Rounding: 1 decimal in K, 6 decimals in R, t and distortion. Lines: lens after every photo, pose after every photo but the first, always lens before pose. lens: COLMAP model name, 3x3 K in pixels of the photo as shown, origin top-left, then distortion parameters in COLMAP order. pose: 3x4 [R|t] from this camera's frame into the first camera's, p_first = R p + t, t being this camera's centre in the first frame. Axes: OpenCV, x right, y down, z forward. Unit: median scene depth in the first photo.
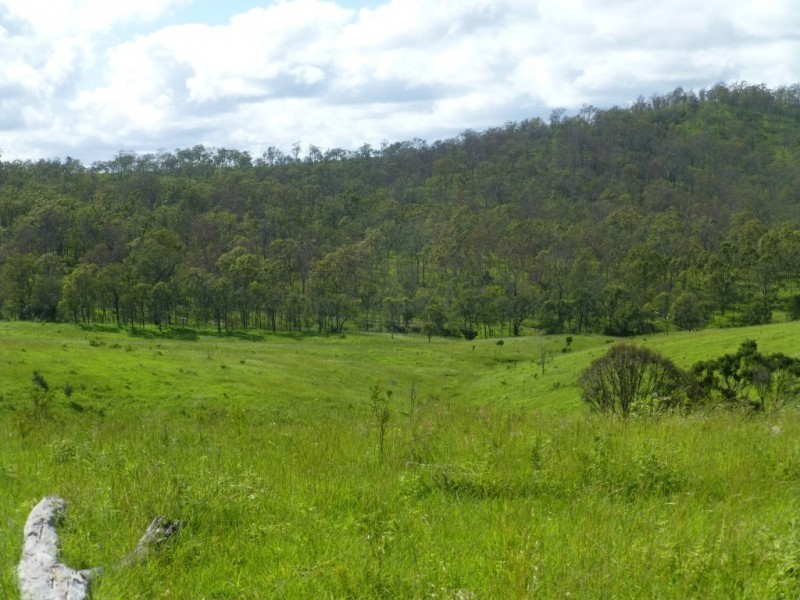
lens RADIAL K [[601.2, 0, 396.6], [0, 601.2, 306.1], [0, 0, 1]] dist [0.037447, -0.043310]
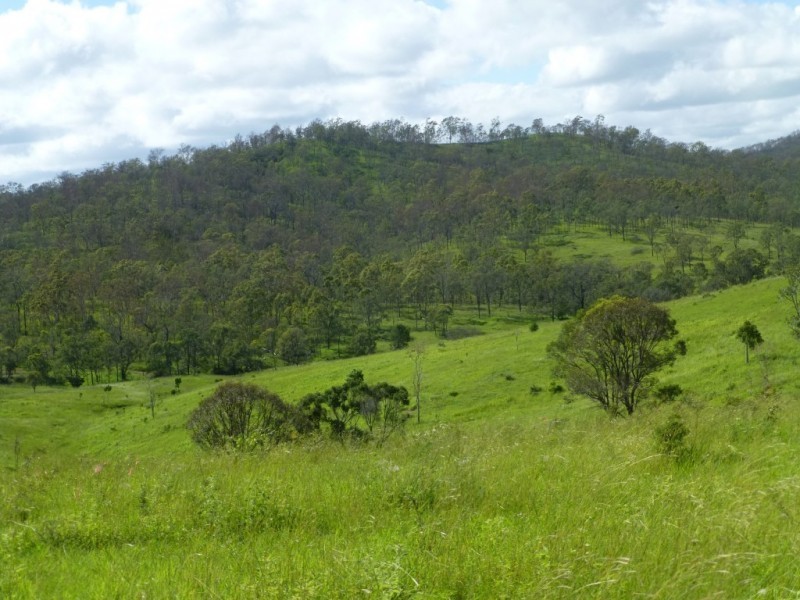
lens RADIAL K [[601.2, 0, 398.6], [0, 601.2, 305.7], [0, 0, 1]] dist [0.037447, -0.043310]
pose [[0.995368, -0.049801, 0.082236, 0.572081], [0.050163, 0.998738, -0.002339, -0.047564], [-0.082016, 0.006454, 0.996610, -0.019768]]
